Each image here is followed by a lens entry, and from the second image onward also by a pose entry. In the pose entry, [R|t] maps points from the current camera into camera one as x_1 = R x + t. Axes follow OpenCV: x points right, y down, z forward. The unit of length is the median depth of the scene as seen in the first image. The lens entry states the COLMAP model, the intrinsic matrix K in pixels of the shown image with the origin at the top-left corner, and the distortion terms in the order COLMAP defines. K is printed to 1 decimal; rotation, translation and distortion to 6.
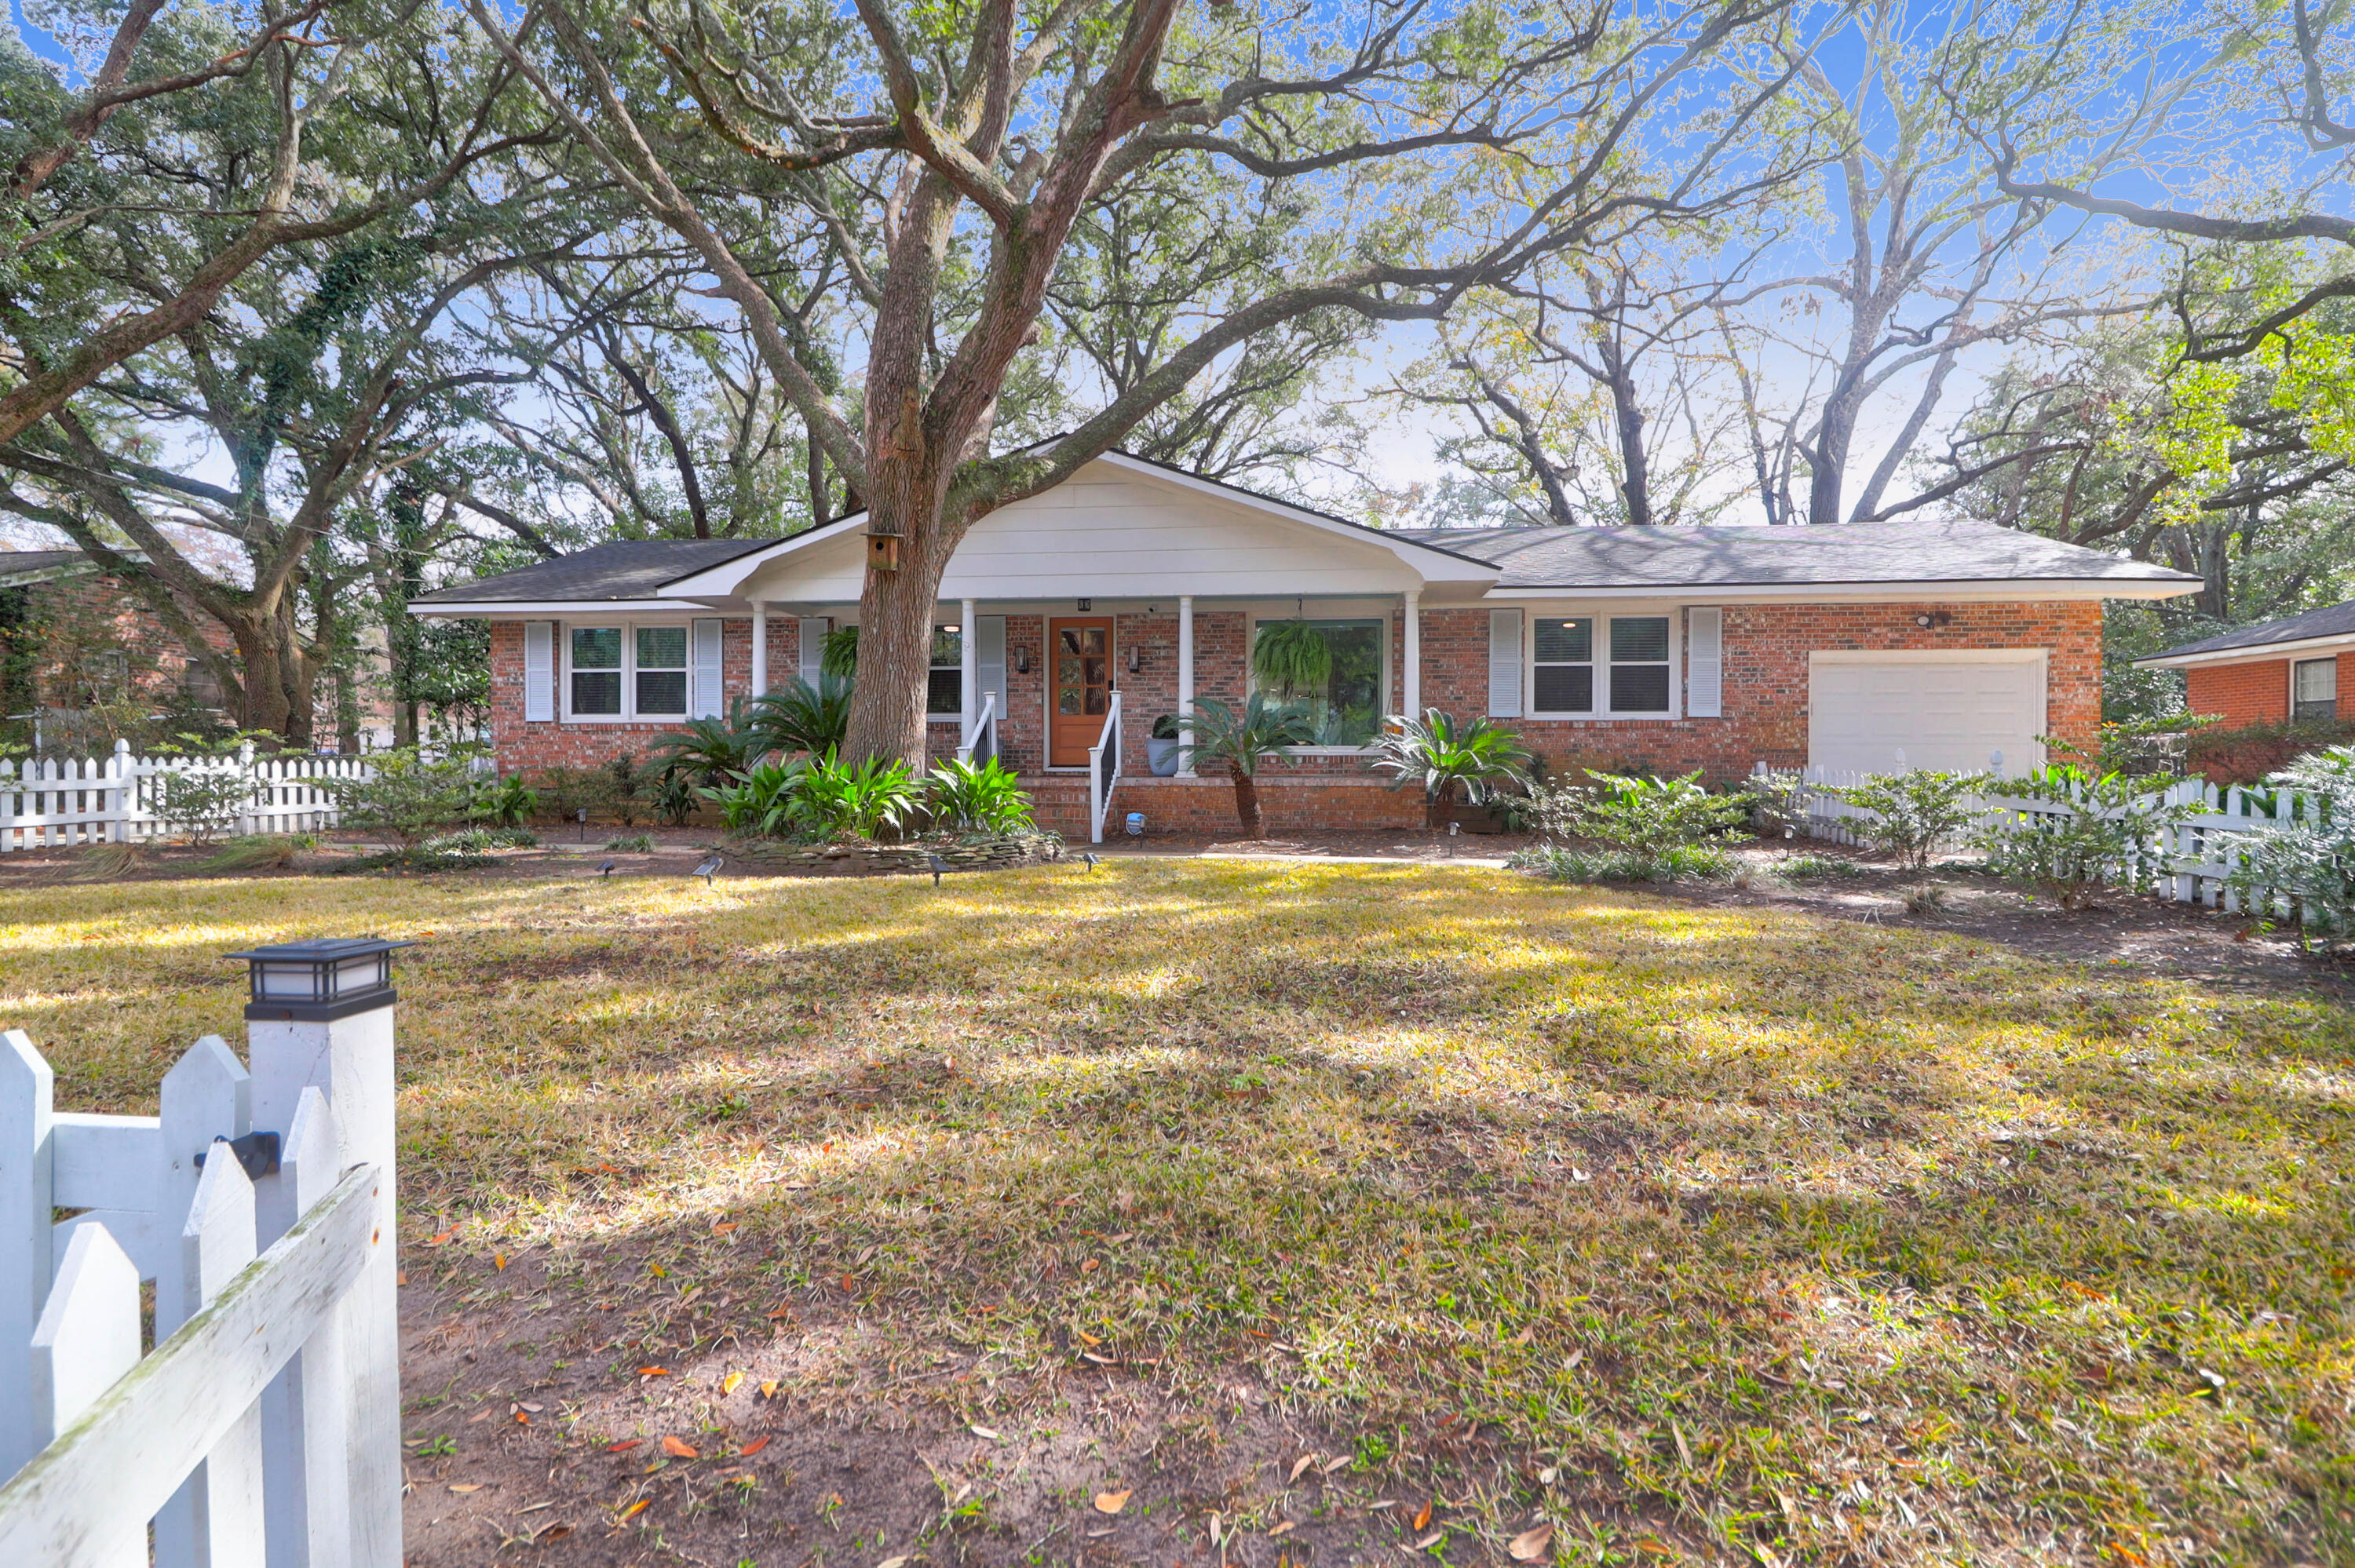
lens RADIAL K [[1217.5, 0, 1179.9], [0, 1217.5, 783.2], [0, 0, 1]] dist [-0.007900, -0.006254]
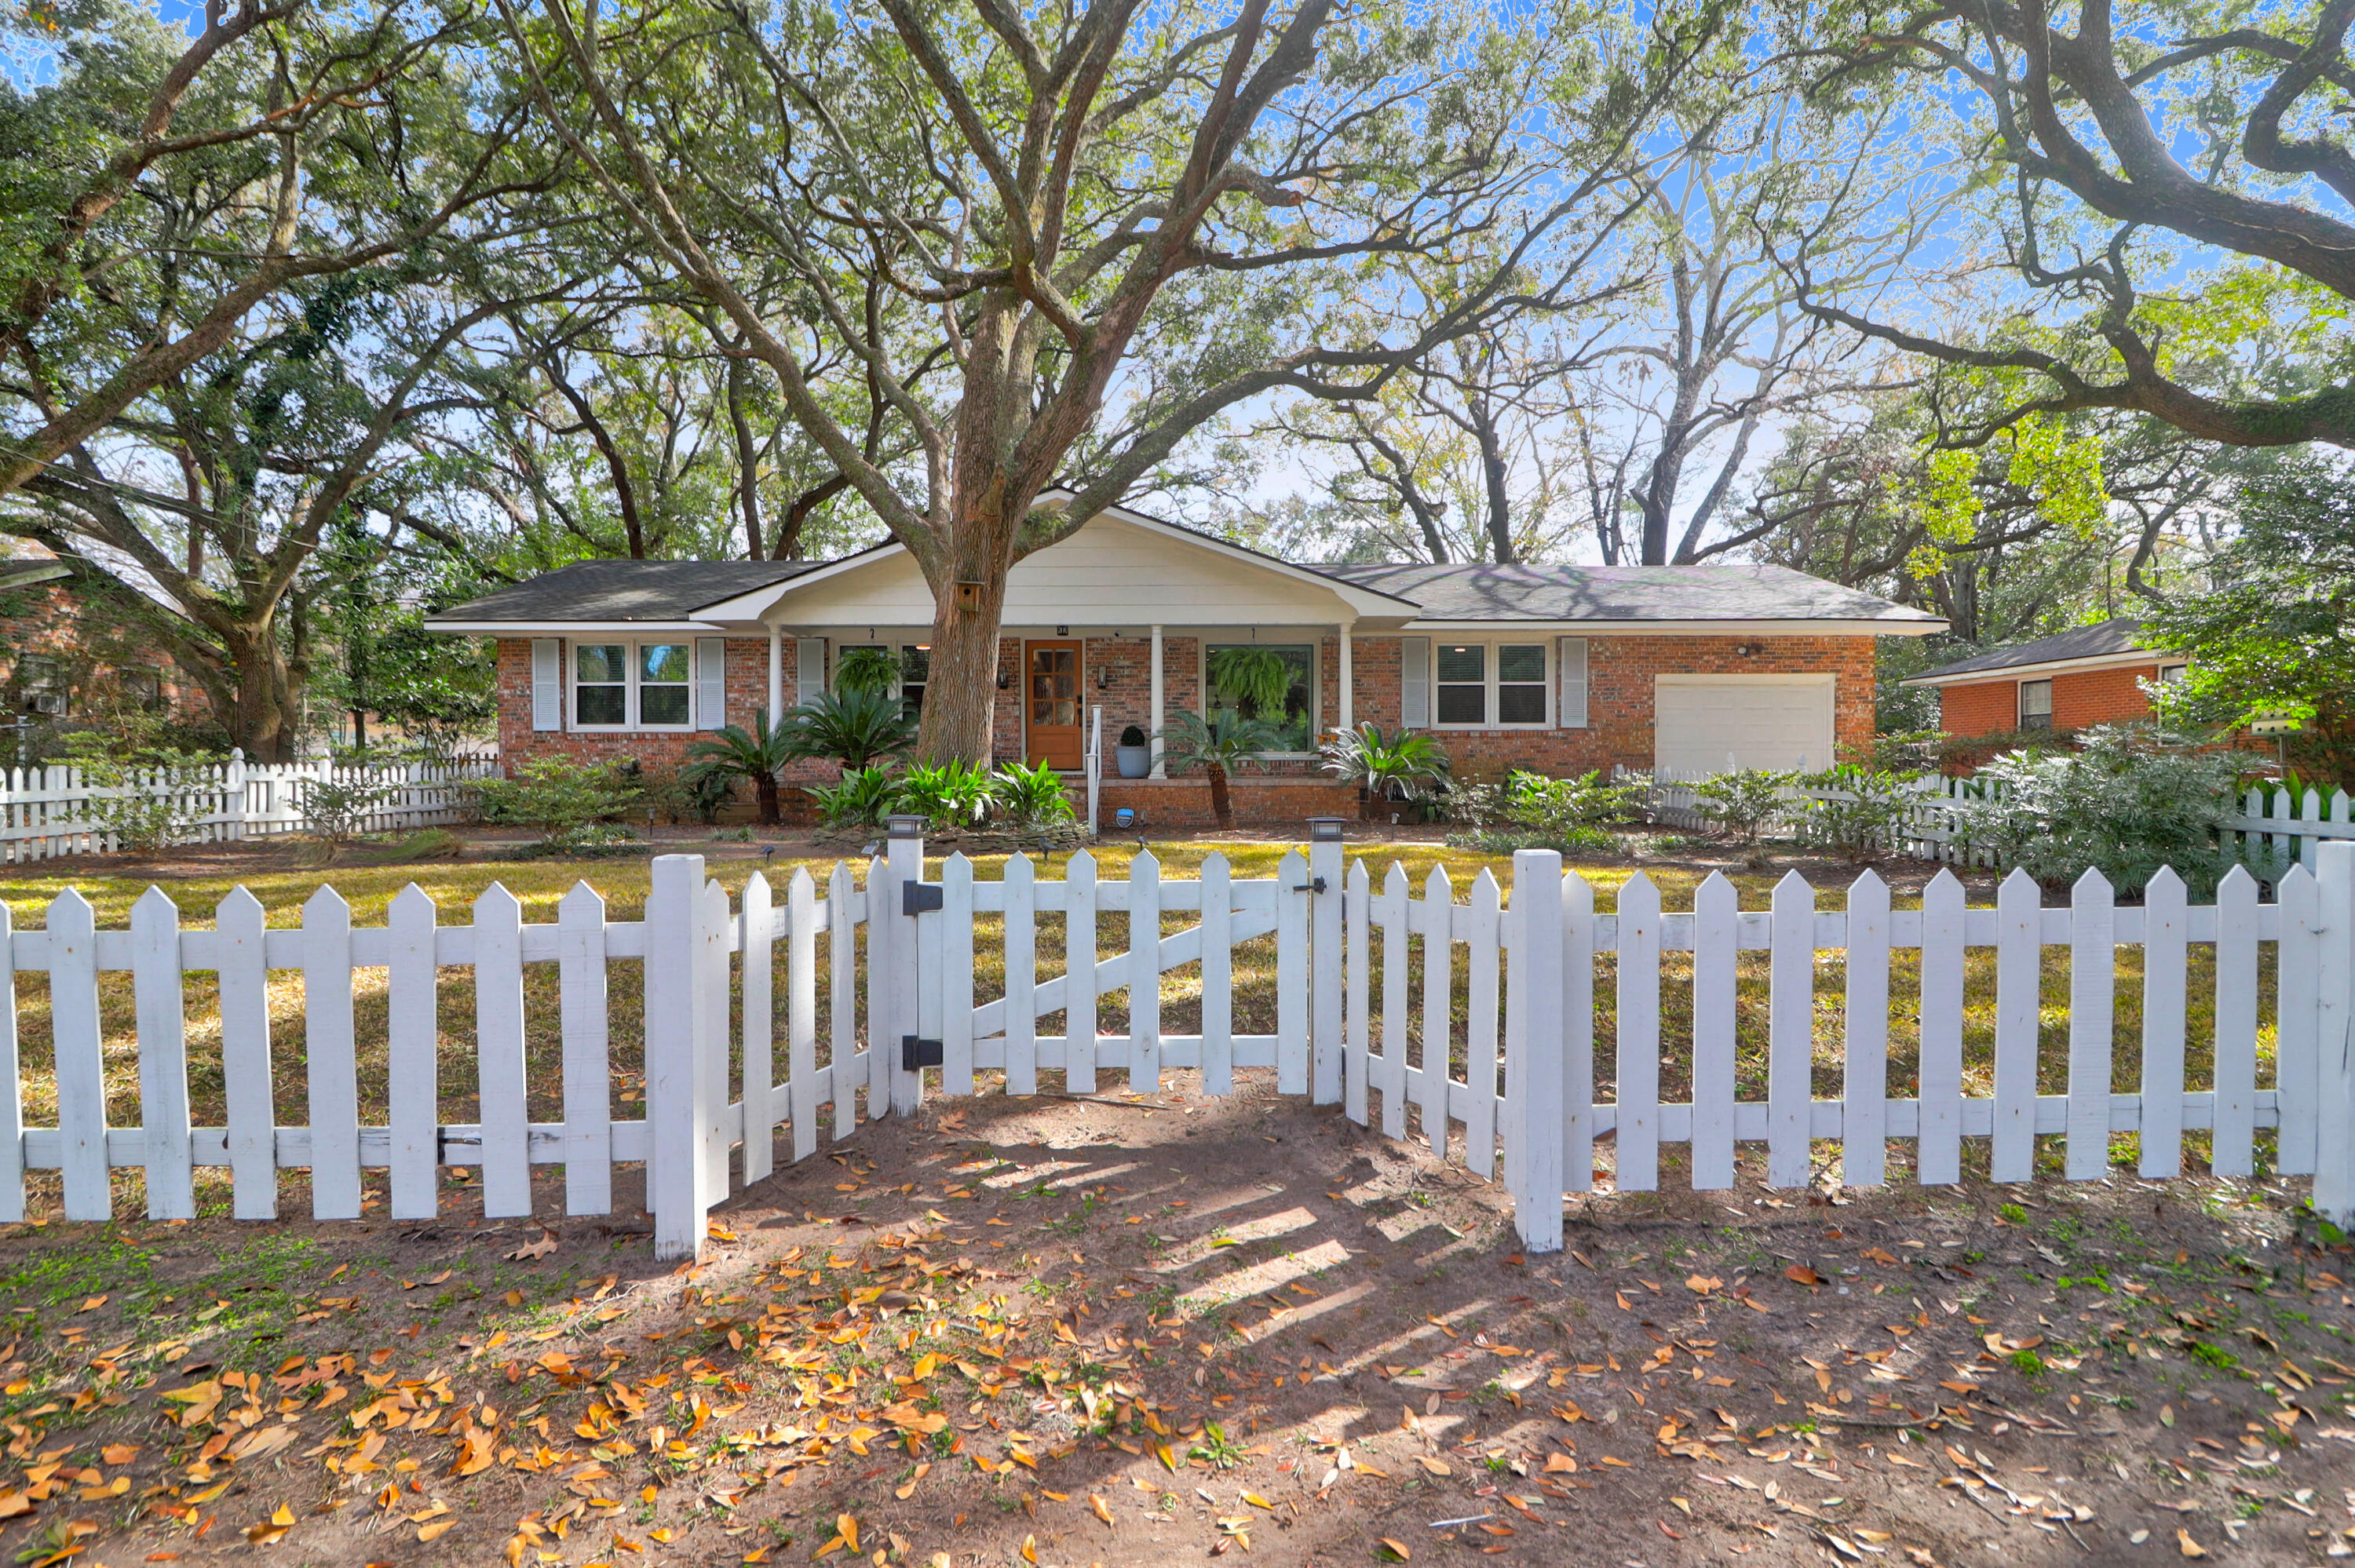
lens RADIAL K [[1217.5, 0, 1176.3], [0, 1217.5, 792.4], [0, 0, 1]] dist [-0.007900, -0.006254]
pose [[0.991918, -0.006129, 0.126733, -0.117753], [0.005876, 0.999980, 0.002367, 0.005030], [-0.126745, -0.001603, 0.991934, -0.157440]]
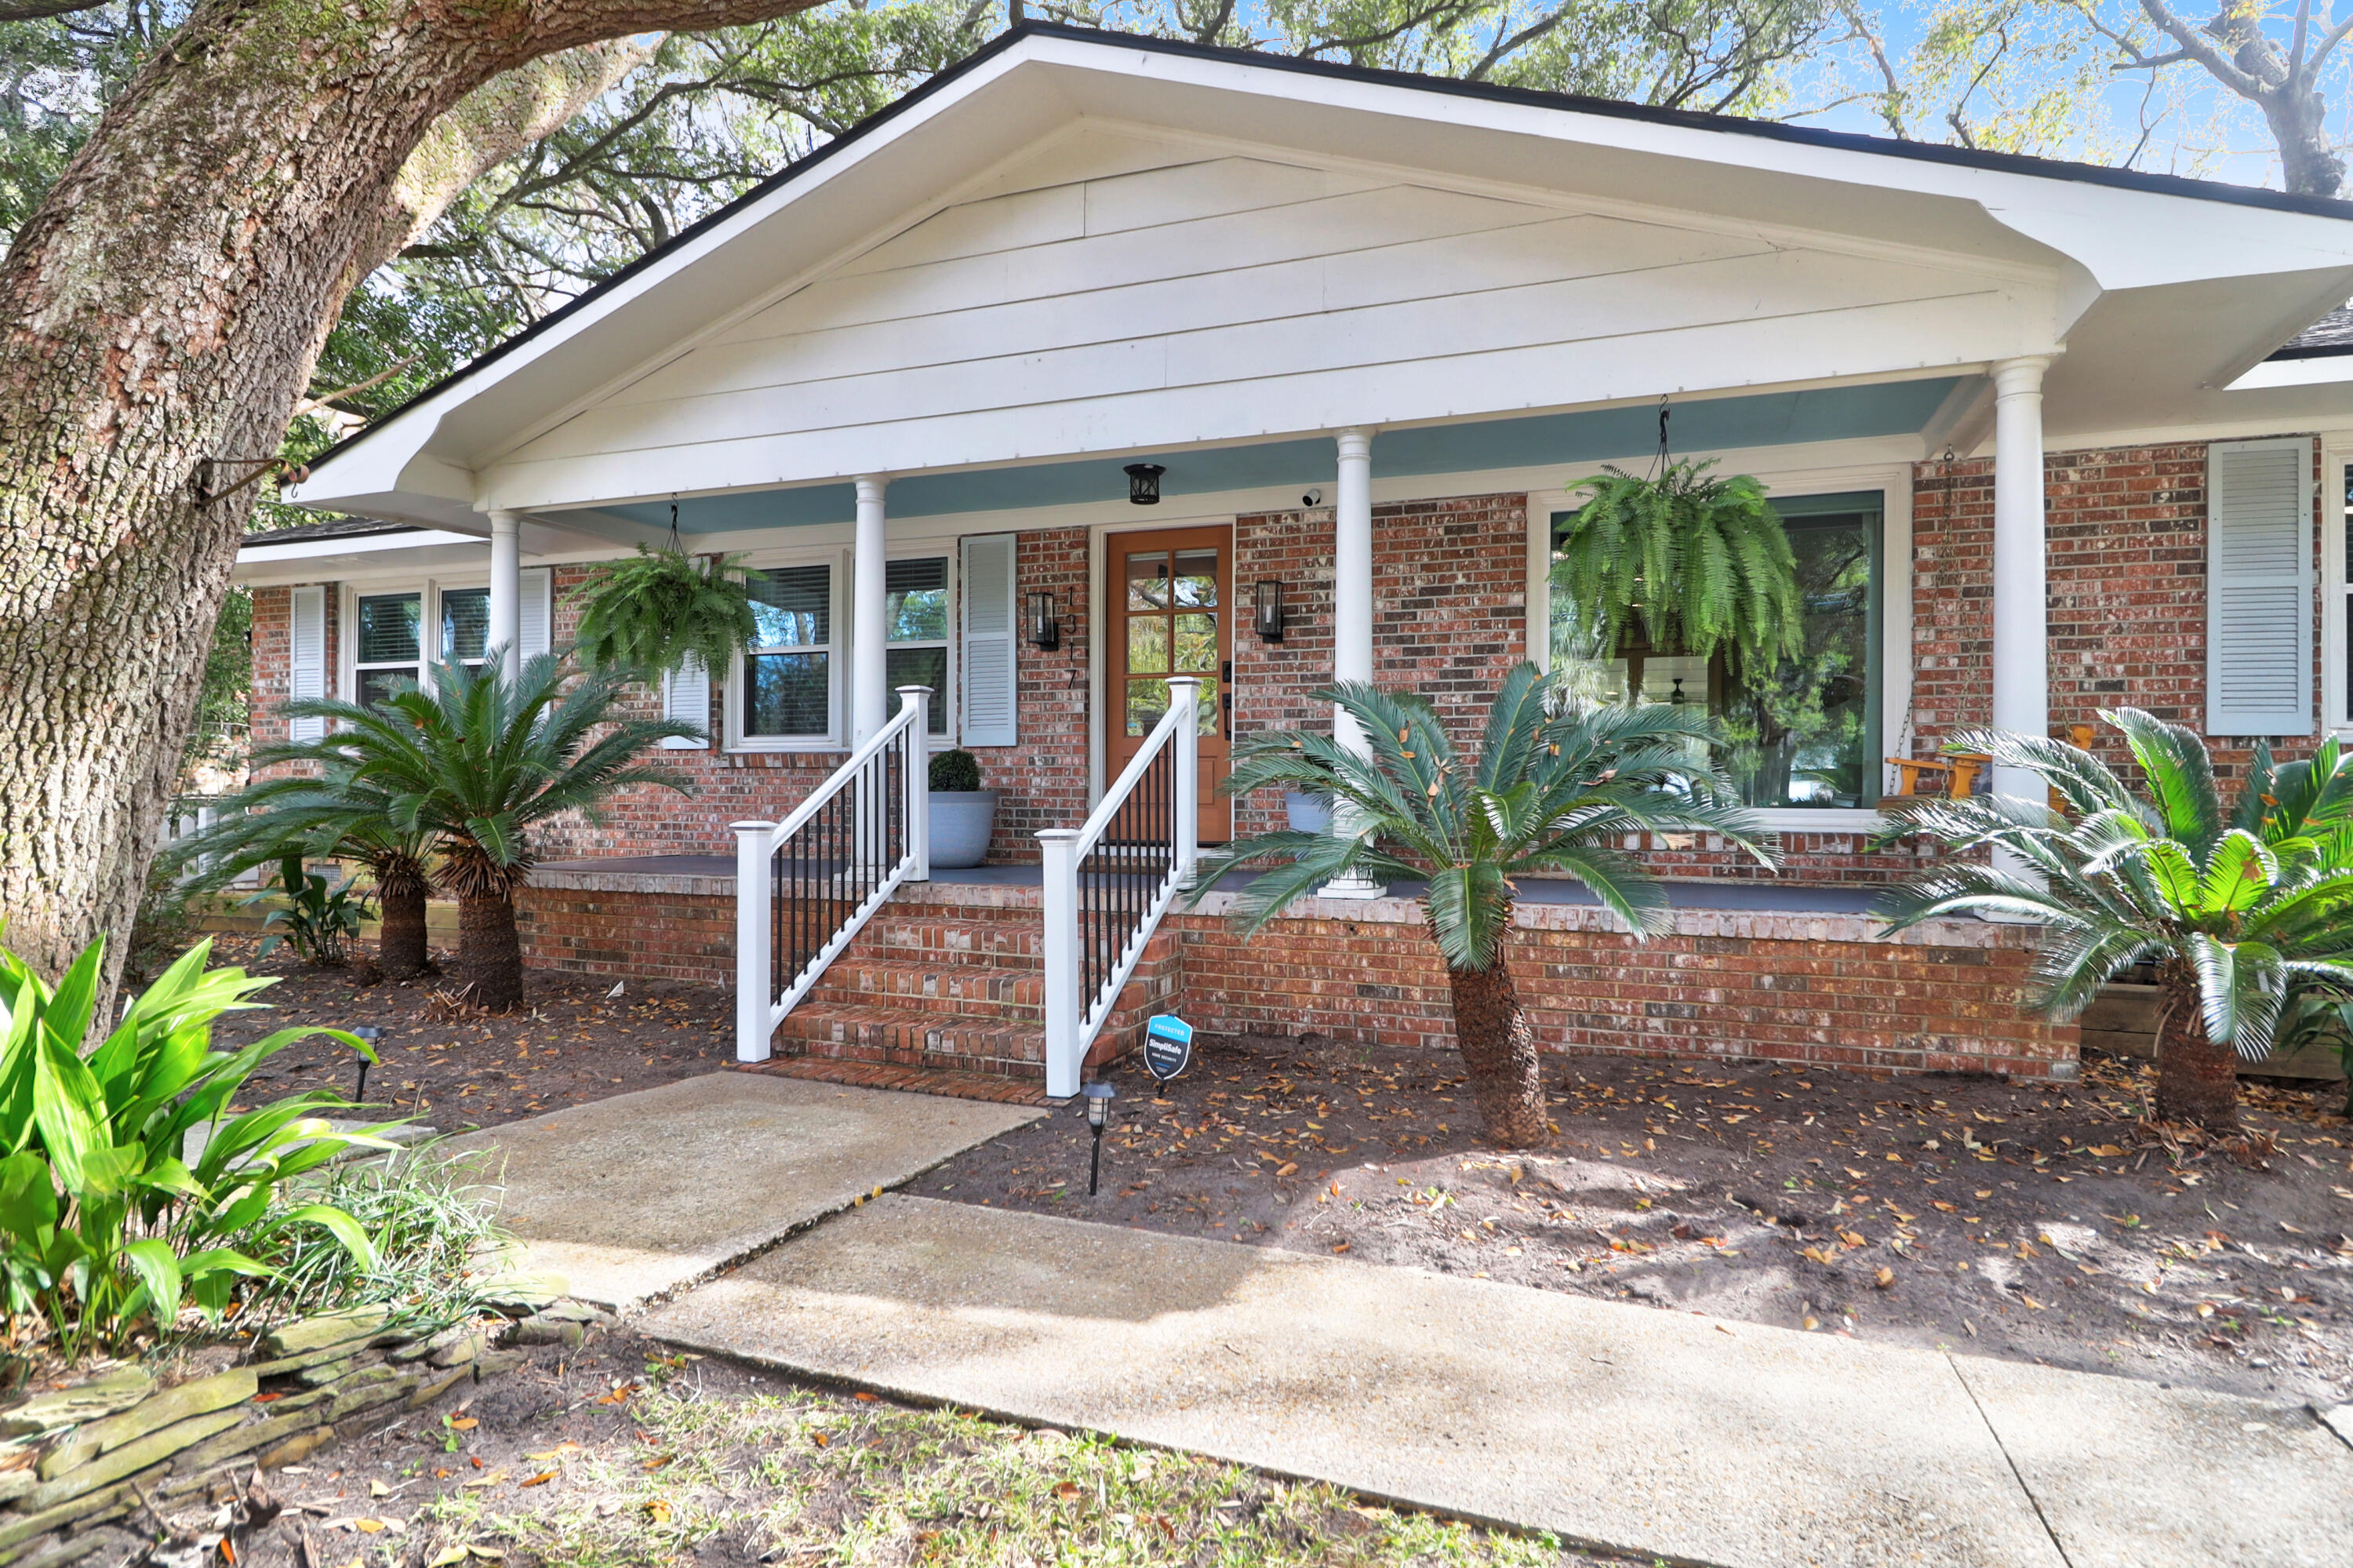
lens RADIAL K [[1259.3, 0, 1172.7], [0, 1259.3, 780.7], [0, 0, 1]] dist [-0.004832, -0.005021]
pose [[0.965658, 0.003585, -0.259791, 0.050658], [-0.007755, 0.999857, -0.015028, -0.032828], [0.259700, 0.016526, 0.965548, 0.557210]]
